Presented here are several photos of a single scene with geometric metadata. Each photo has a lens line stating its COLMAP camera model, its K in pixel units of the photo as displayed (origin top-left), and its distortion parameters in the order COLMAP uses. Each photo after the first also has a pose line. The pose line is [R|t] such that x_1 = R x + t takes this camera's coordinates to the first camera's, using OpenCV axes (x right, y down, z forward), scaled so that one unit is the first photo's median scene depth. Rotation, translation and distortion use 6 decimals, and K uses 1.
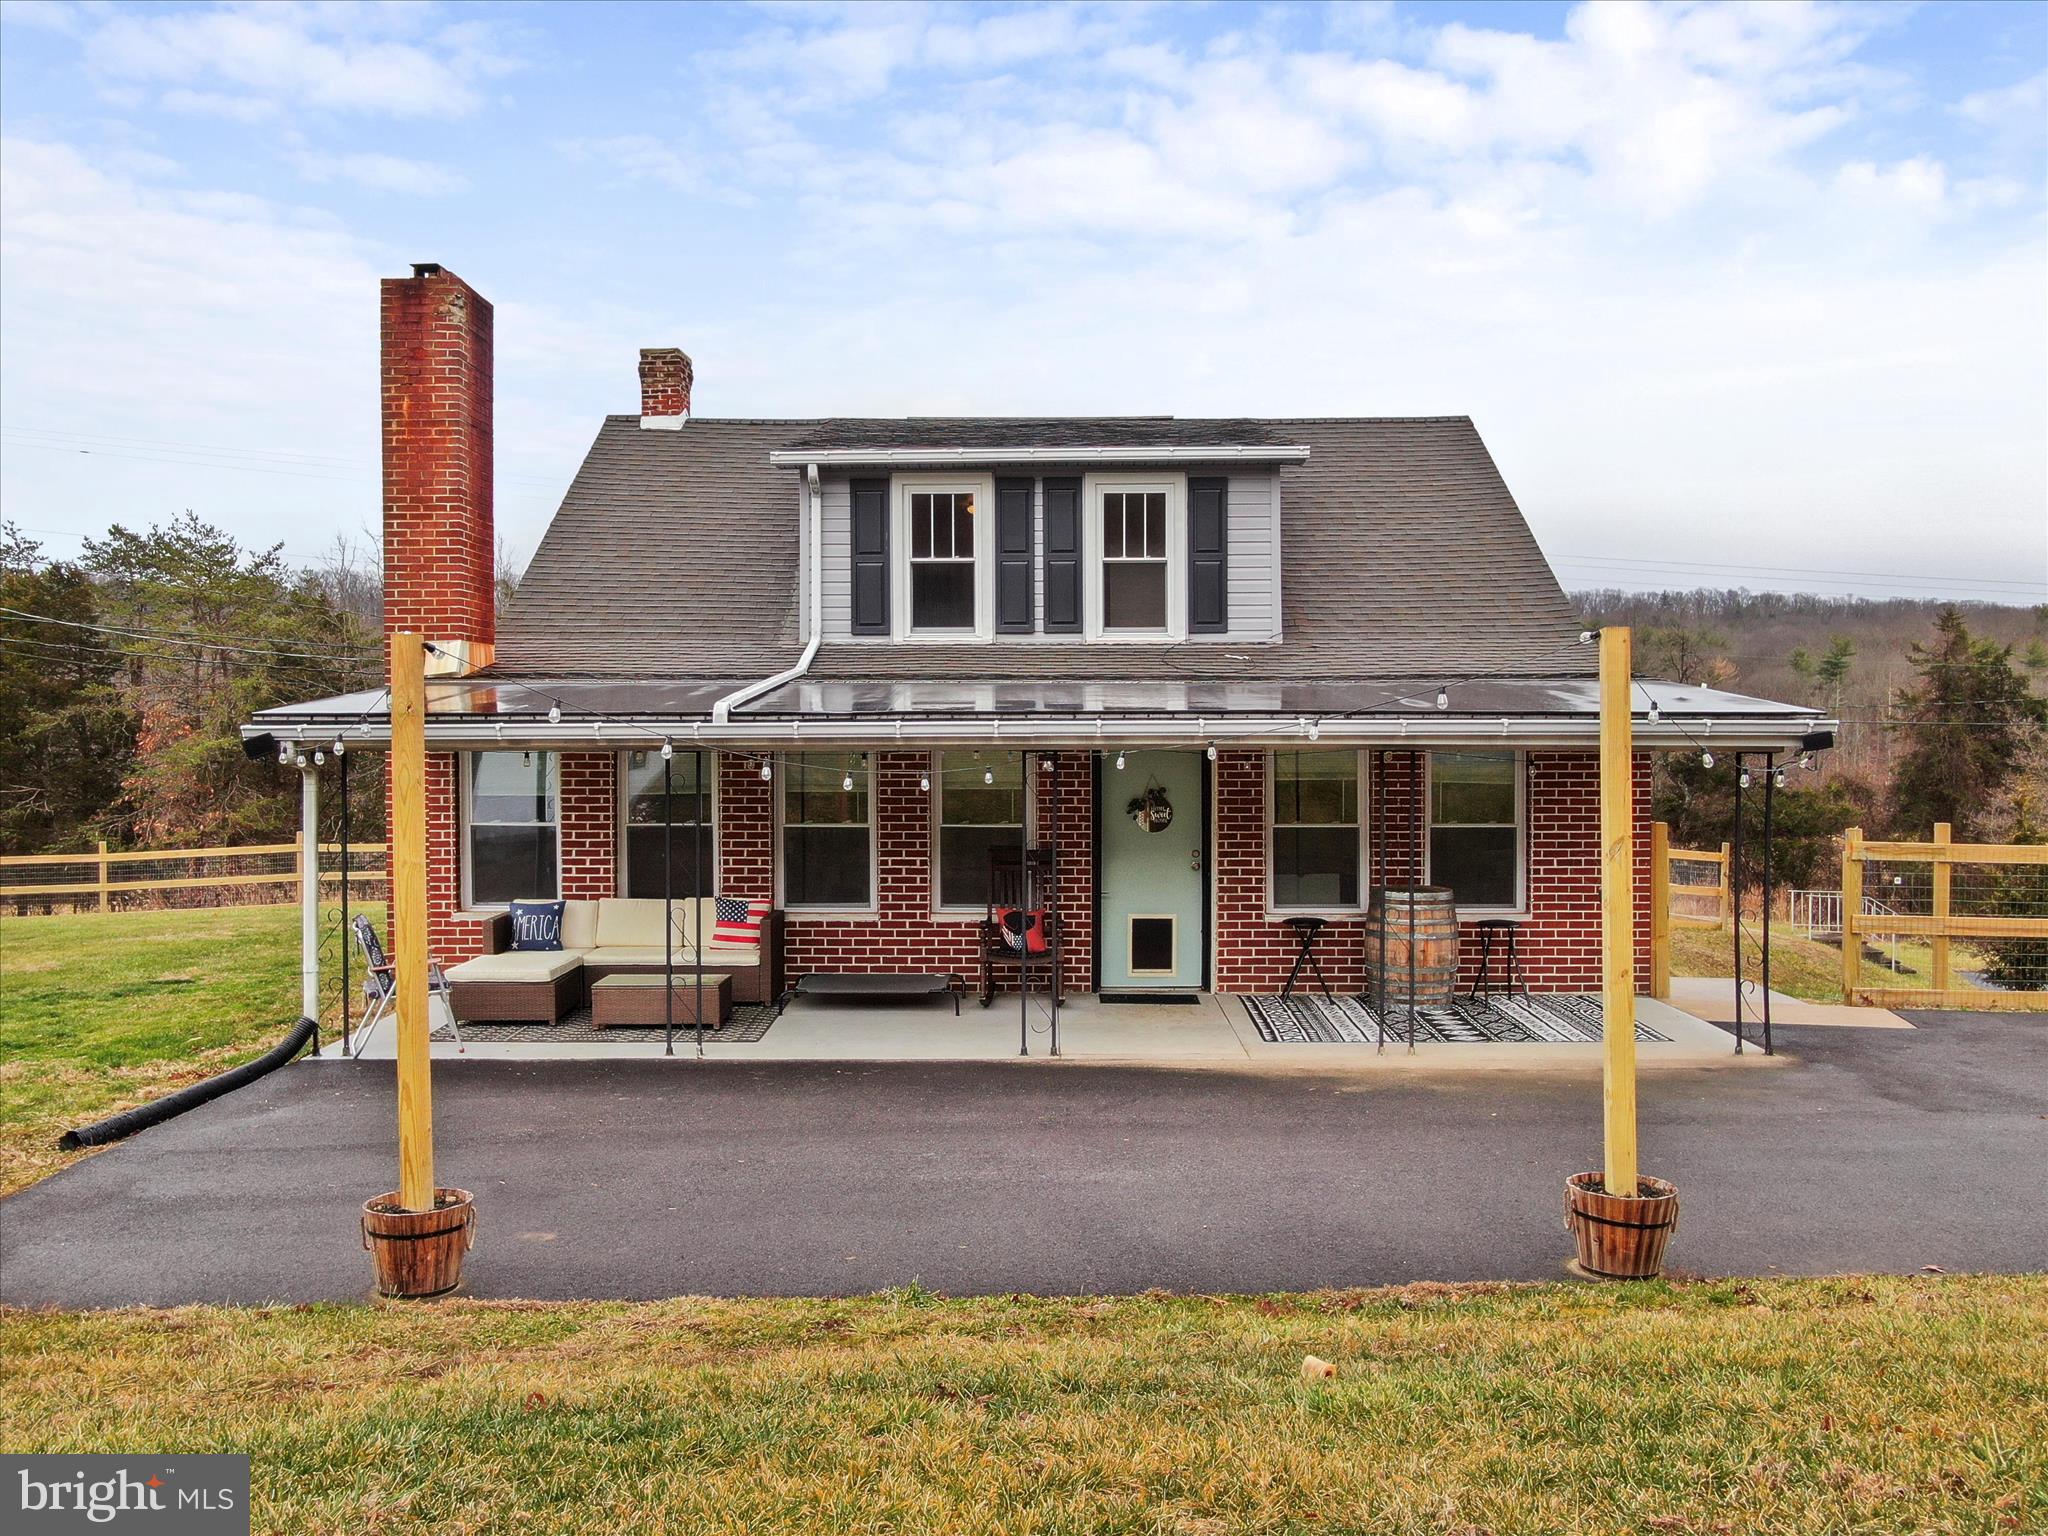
lens RADIAL K [[1769.2, 0, 1024.0], [0, 1769.2, 768.0], [0, 0, 1]] dist [0.001612, 0.002018]
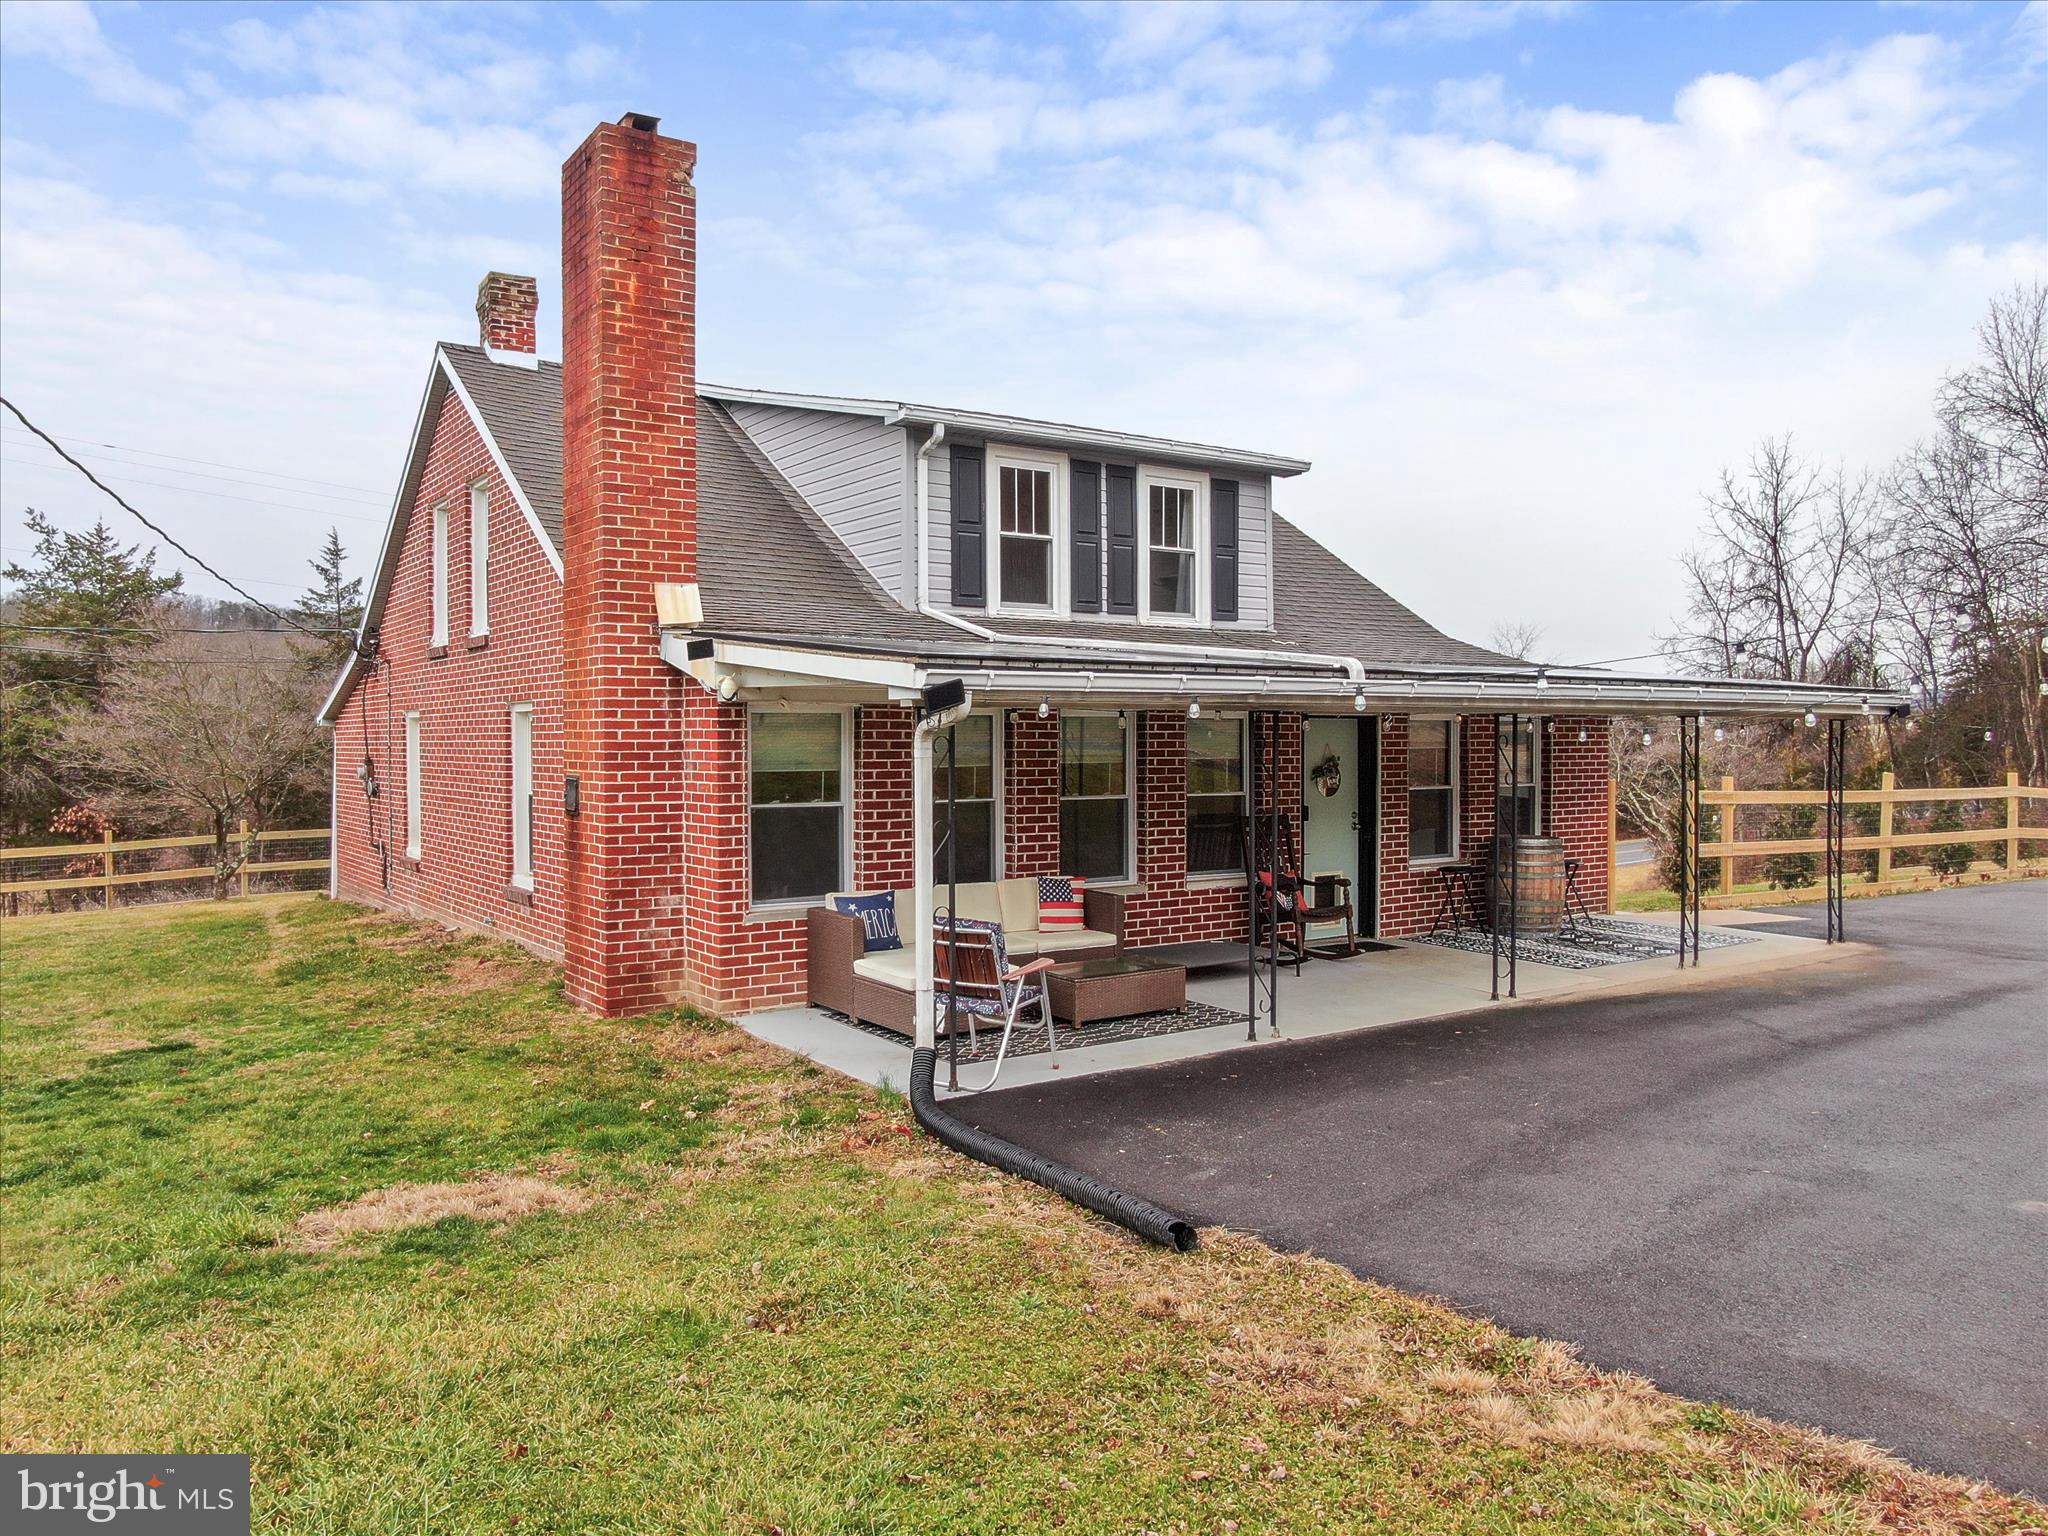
lens RADIAL K [[1481.7, 0, 1024.0], [0, 1481.7, 768.0], [0, 0, 1]] dist [-0.016976, 0.001771]
pose [[0.809927, -0.011790, 0.586412, -0.598858], [0.012738, 0.999916, 0.002511, 0.013322], [-0.586392, 0.005435, 0.810009, 0.355960]]
